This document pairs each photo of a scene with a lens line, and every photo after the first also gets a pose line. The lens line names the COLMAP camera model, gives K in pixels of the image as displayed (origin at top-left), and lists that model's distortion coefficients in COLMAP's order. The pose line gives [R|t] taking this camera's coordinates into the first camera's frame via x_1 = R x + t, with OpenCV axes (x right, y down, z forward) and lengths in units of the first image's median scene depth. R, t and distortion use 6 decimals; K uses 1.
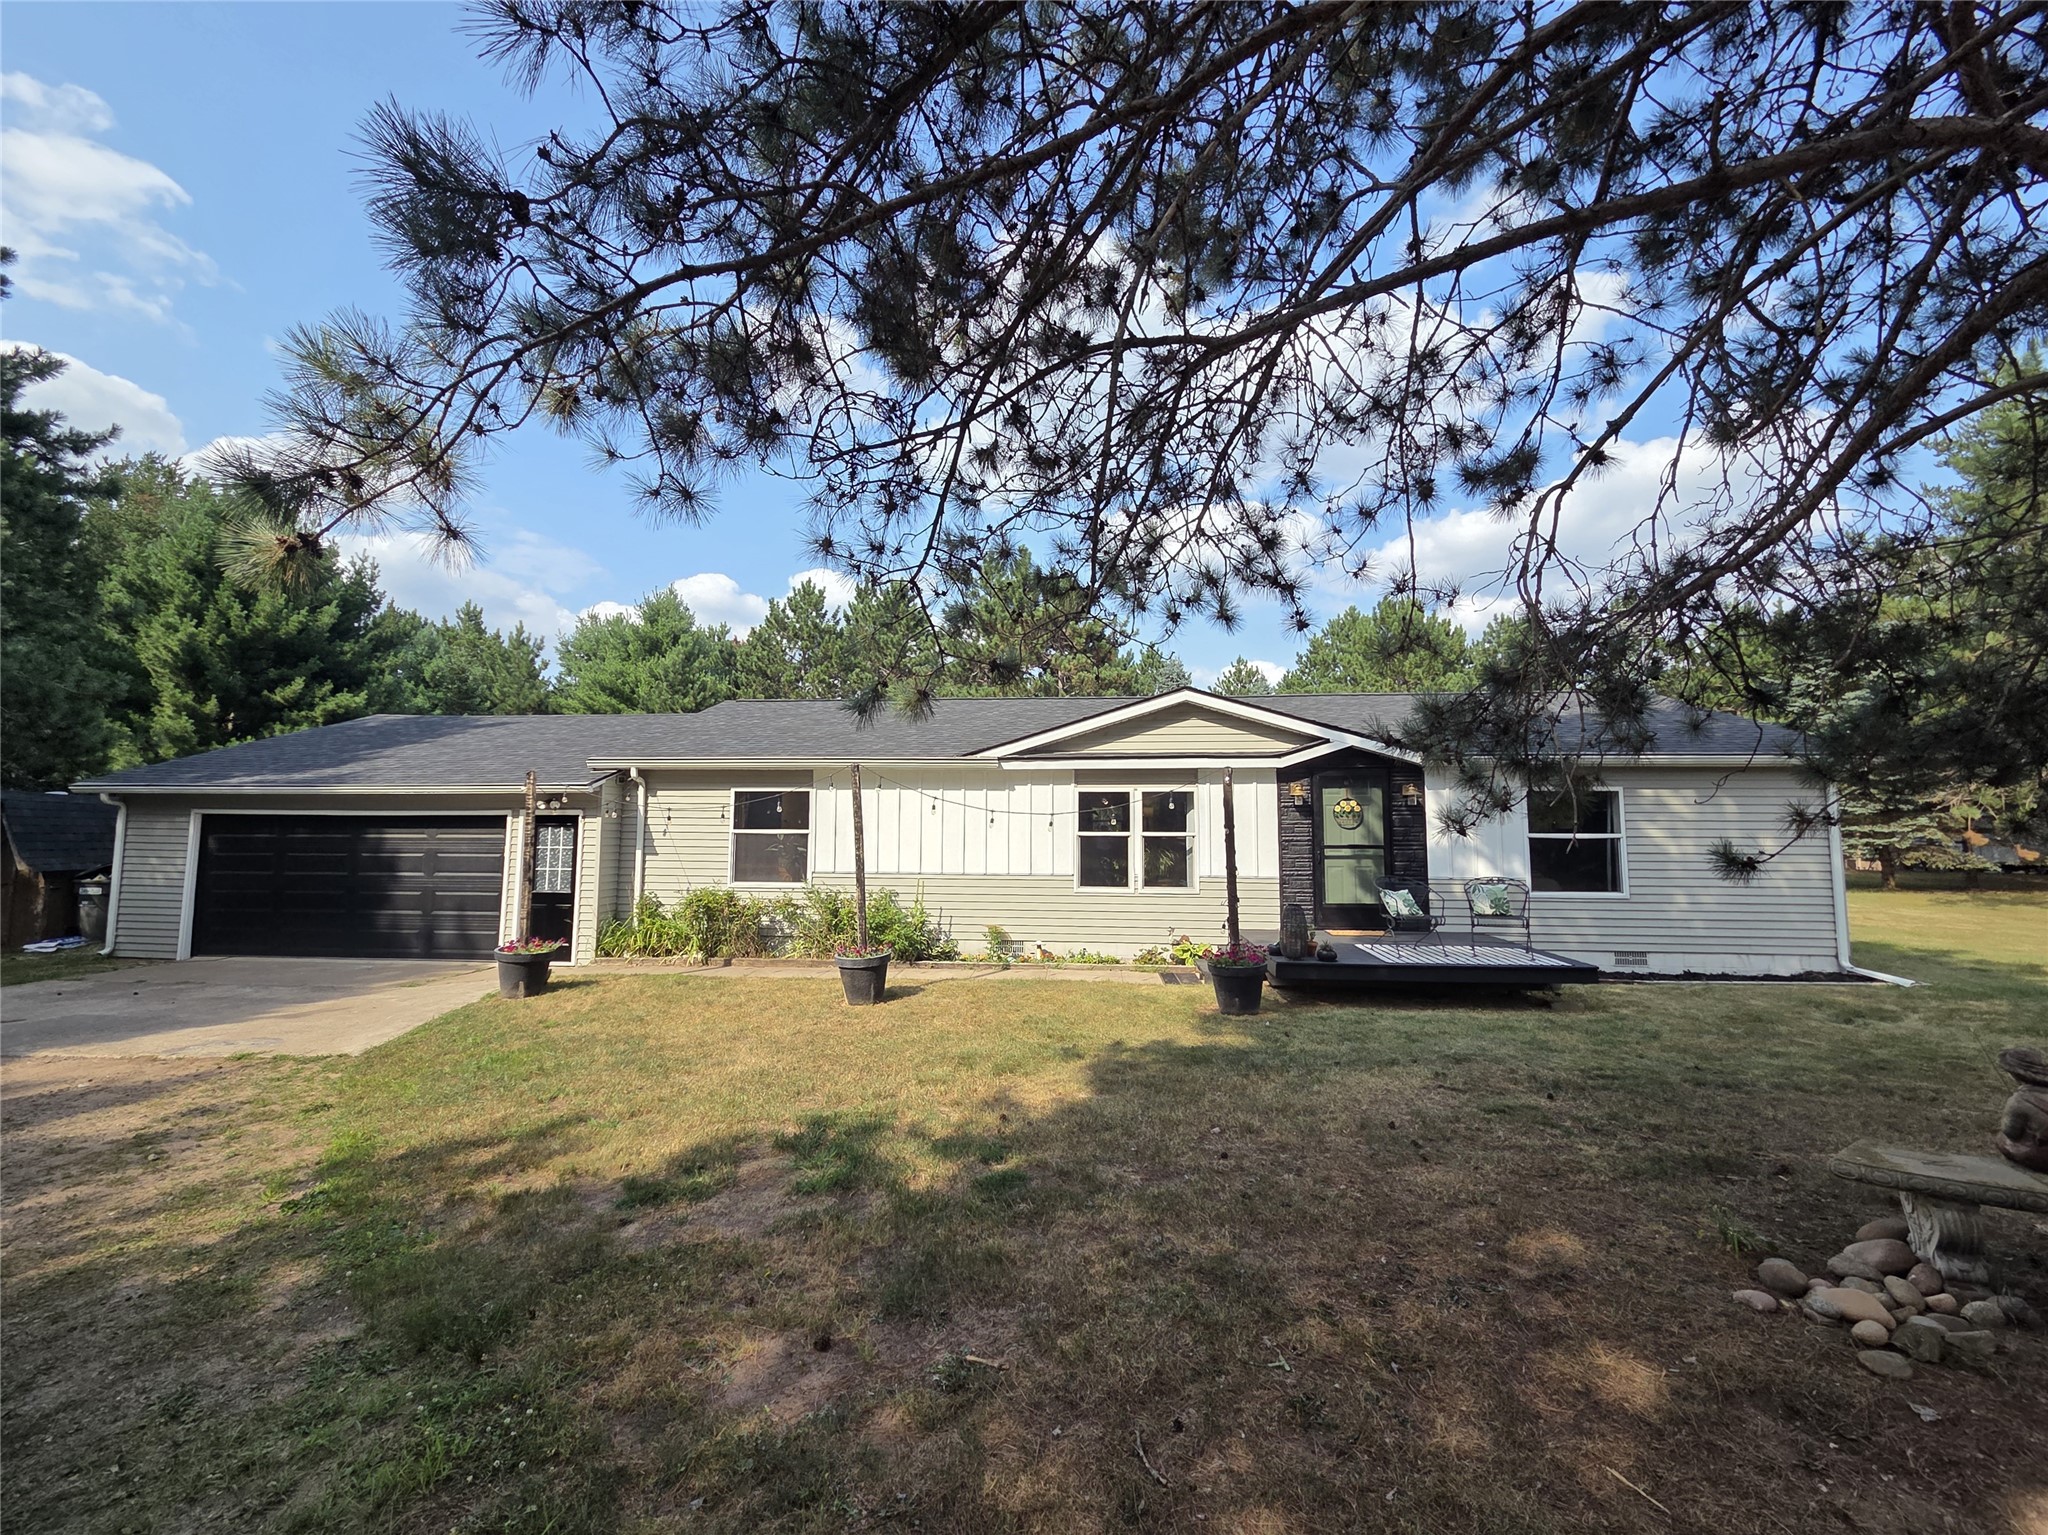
lens RADIAL K [[828.4, 0, 1024.0], [0, 828.4, 767.5], [0, 0, 1]] dist [0.002862, 0.000224]
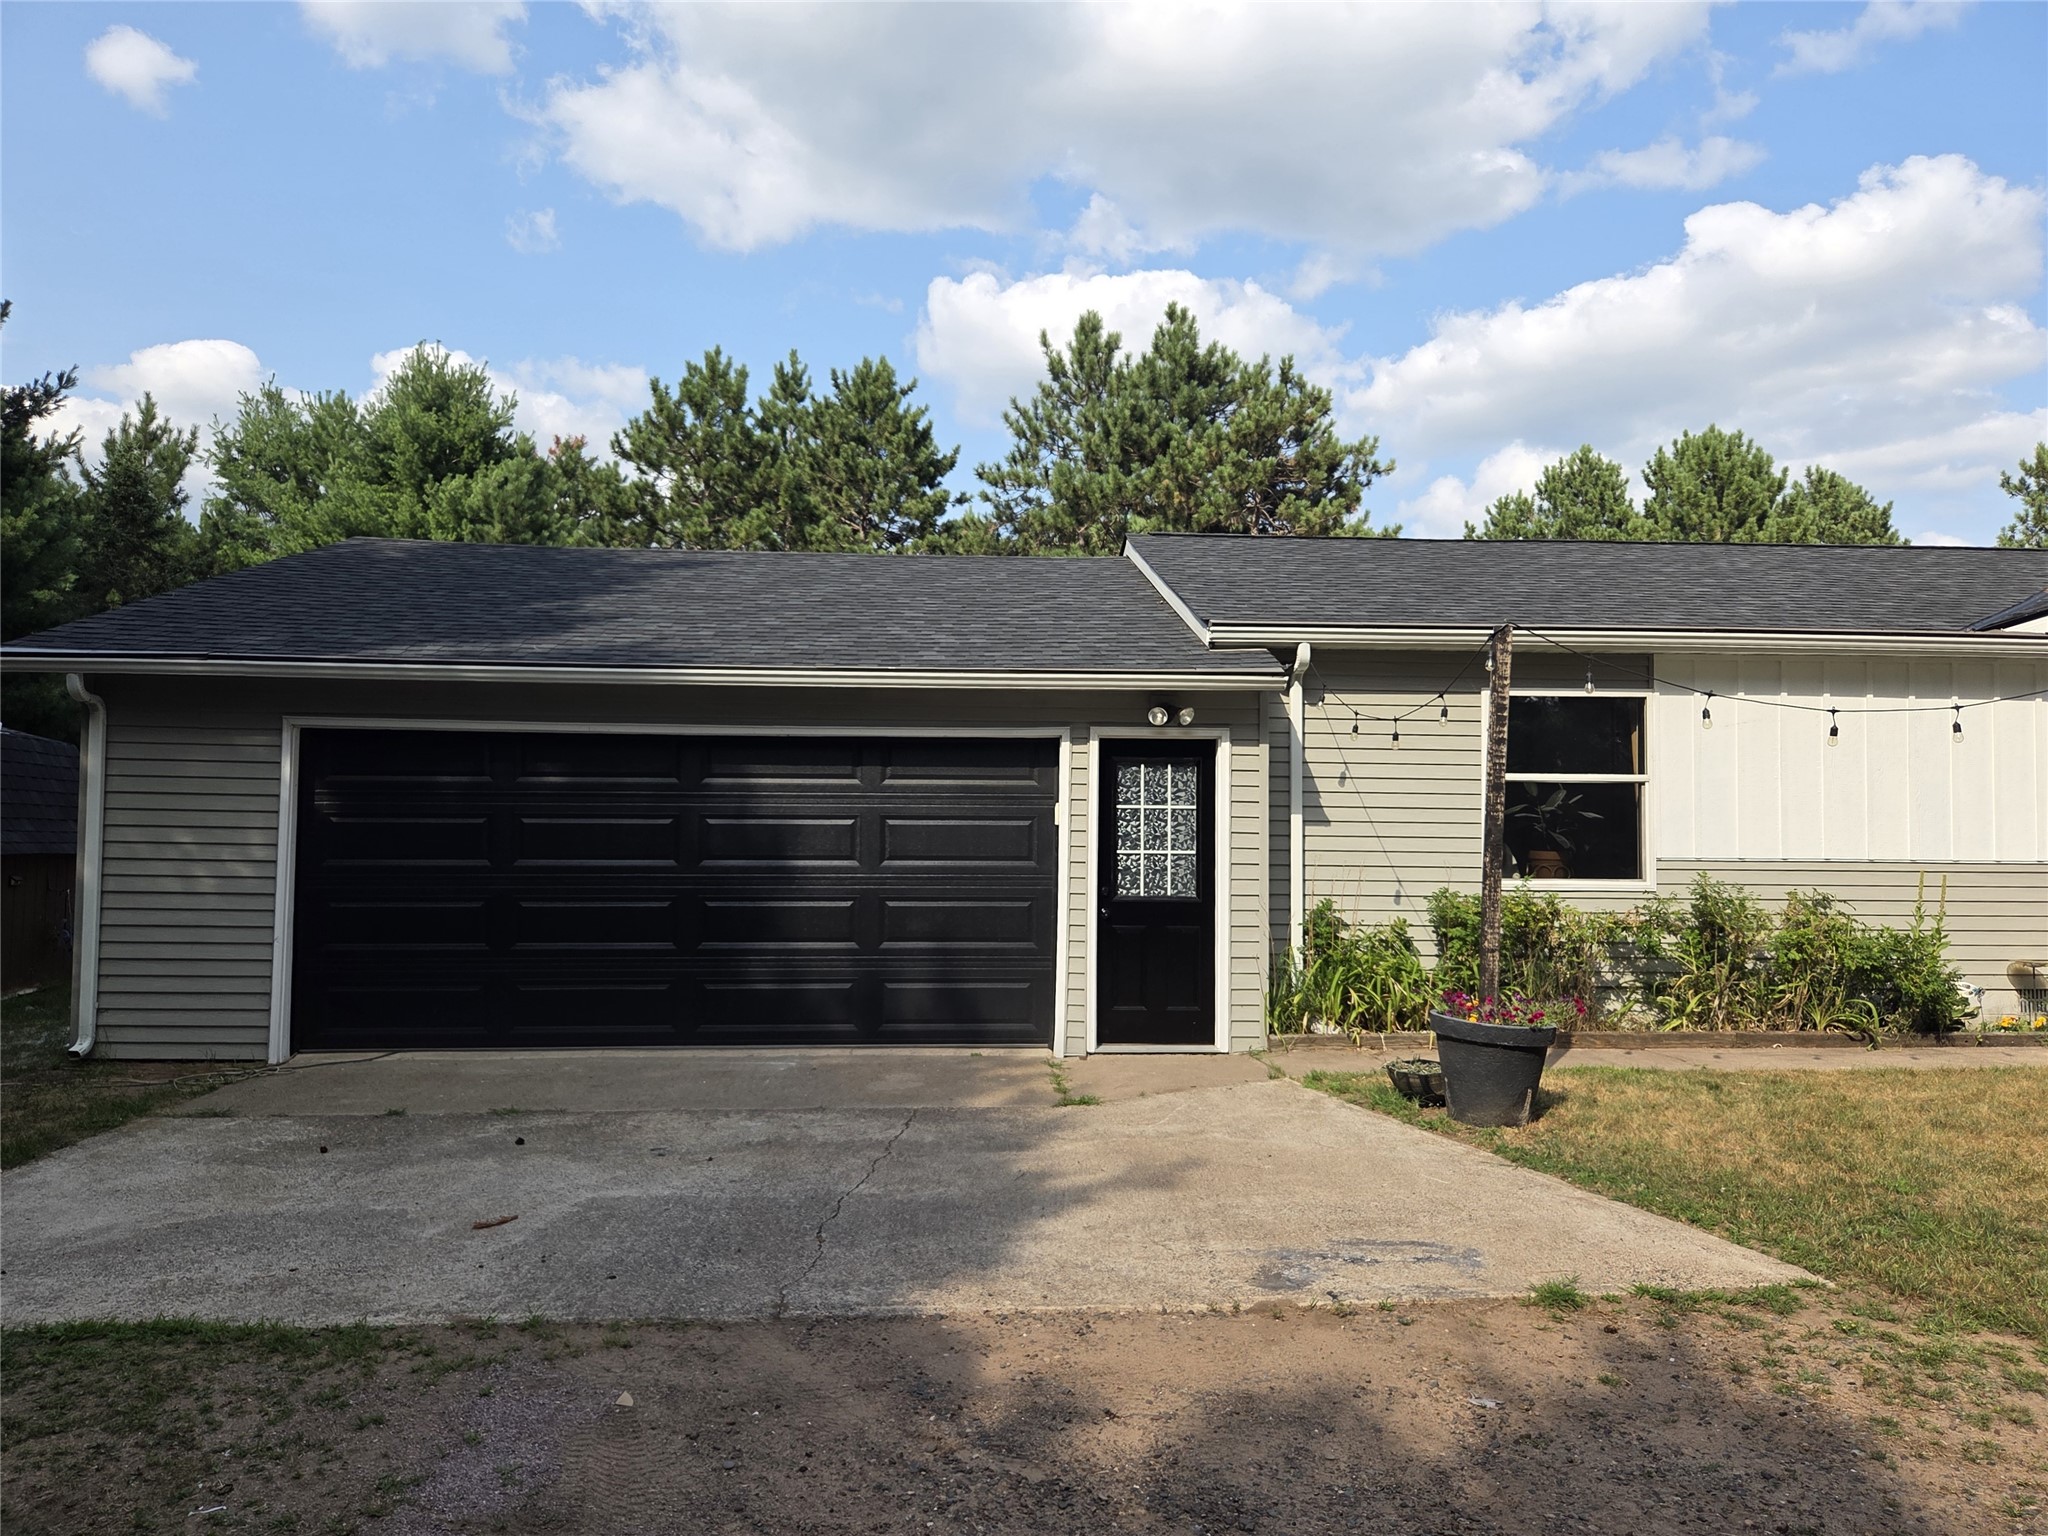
lens RADIAL K [[1365.7, 0, 1012.4], [0, 1365.7, 768.7], [0, 0, 1]] dist [0.080668, -0.066063]
pose [[0.987392, 0.009380, 0.158018, -0.792807], [-0.015318, 0.999220, 0.036398, 0.048492], [-0.157554, -0.038359, 0.986765, 0.243636]]
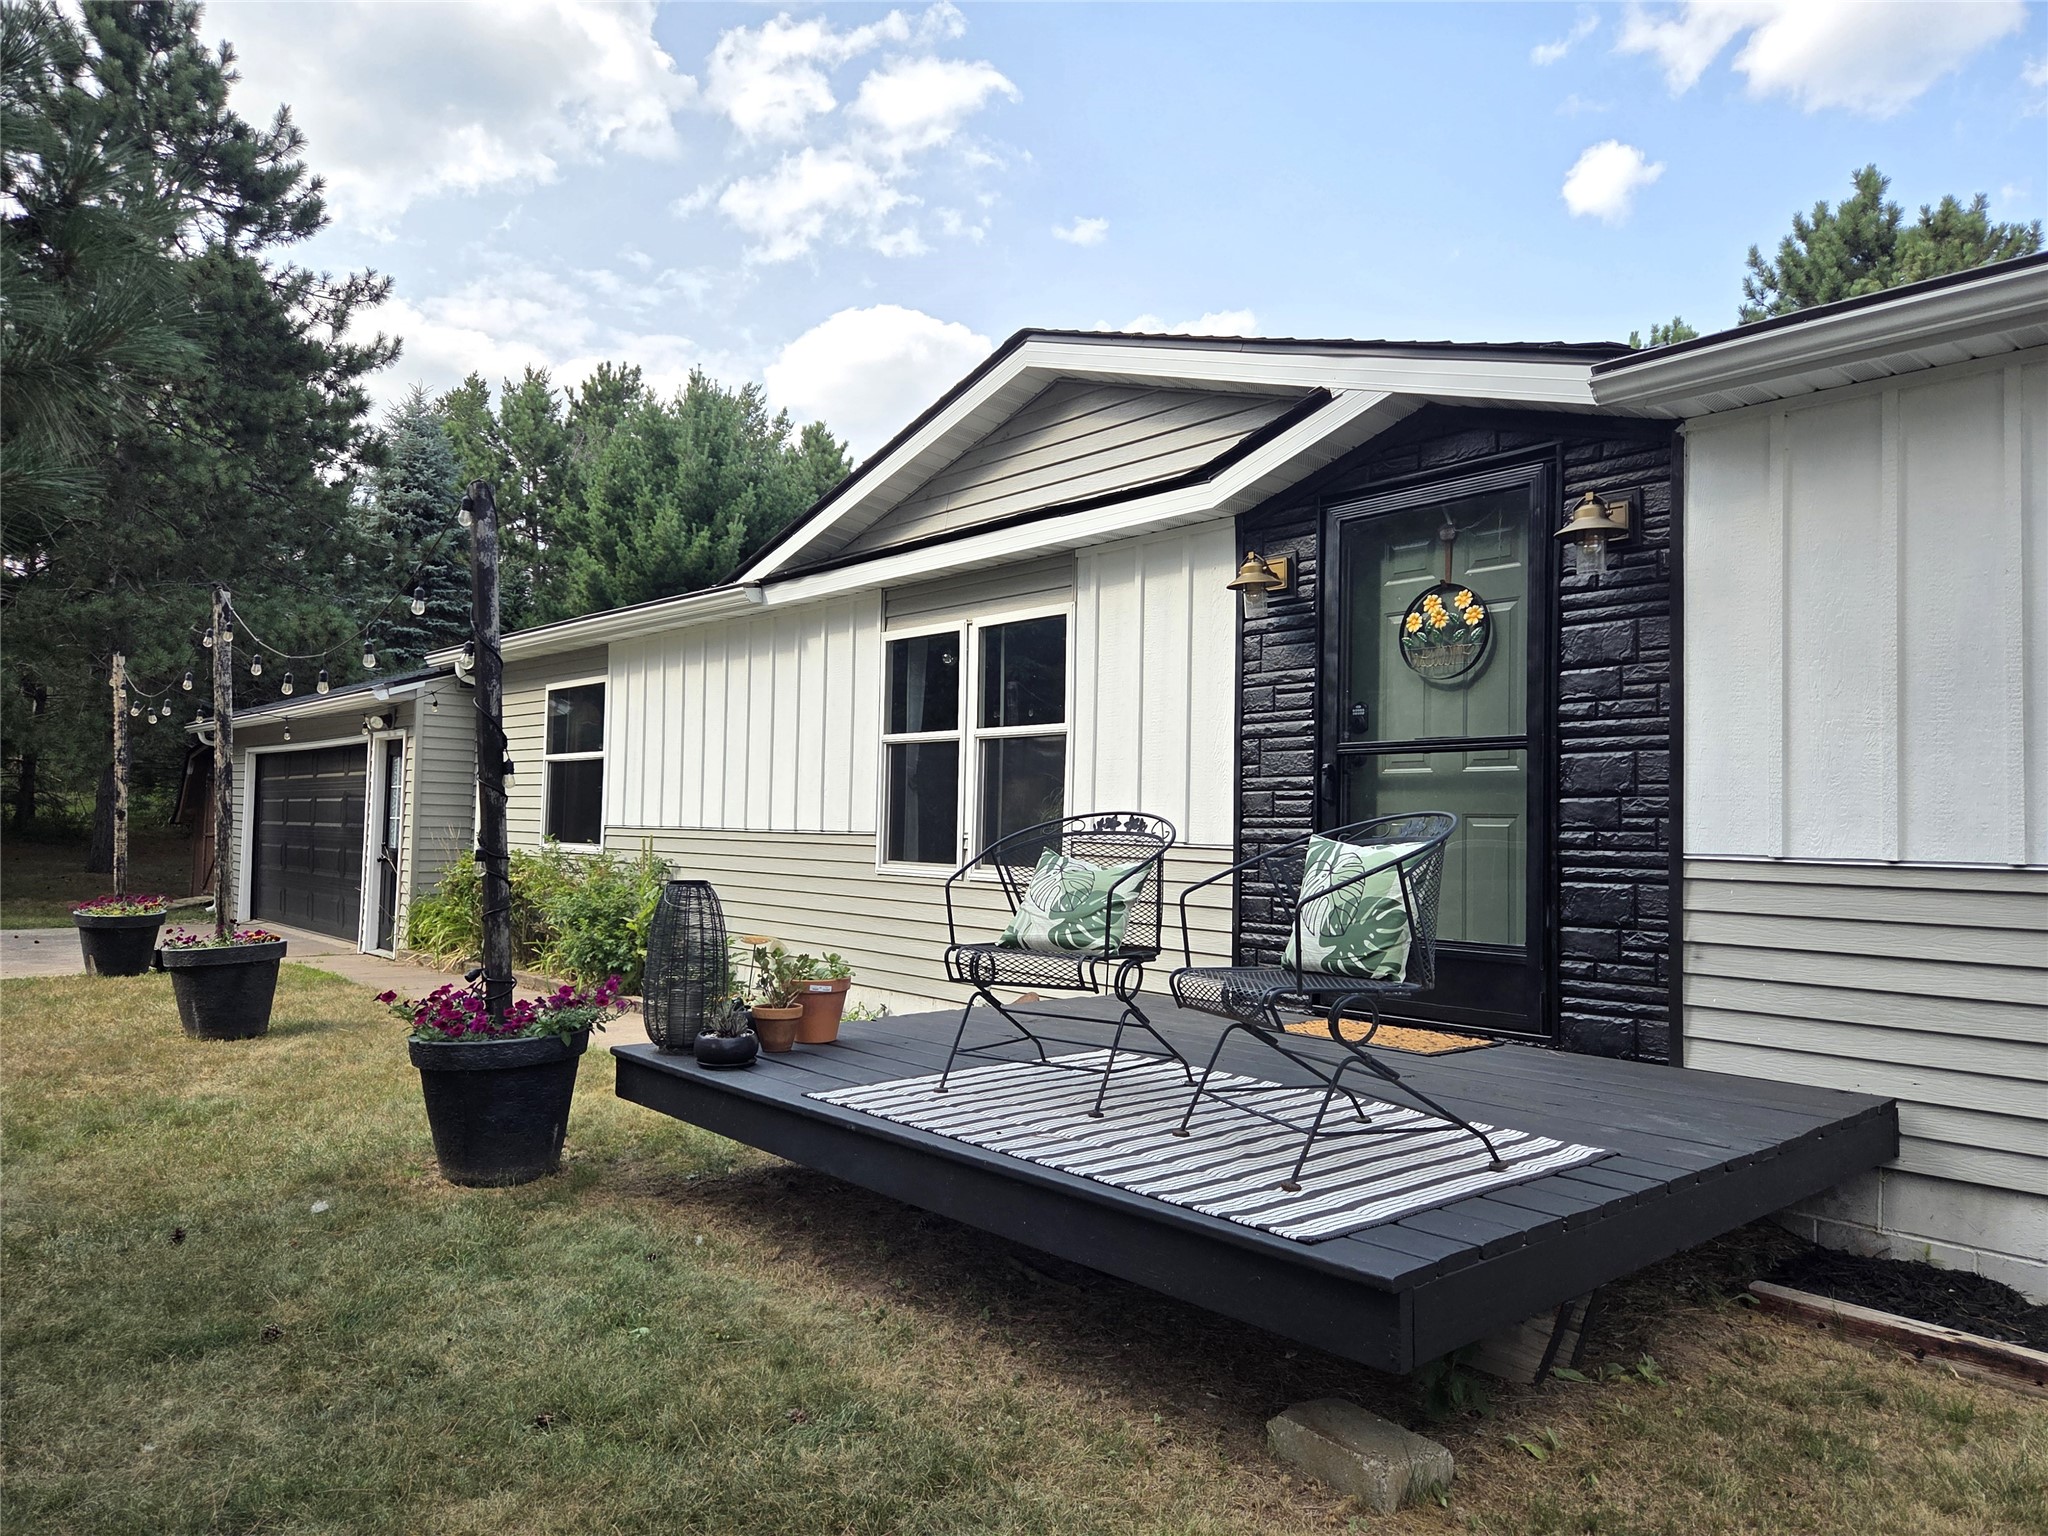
lens RADIAL K [[1365.7, 0, 1012.4], [0, 1365.7, 768.7], [0, 0, 1]] dist [0.080668, -0.066063]
pose [[0.735118, -0.019447, -0.677660, 0.591603], [0.045597, 0.998743, 0.020802, 0.083113], [0.676404, -0.046191, 0.735081, 0.520380]]
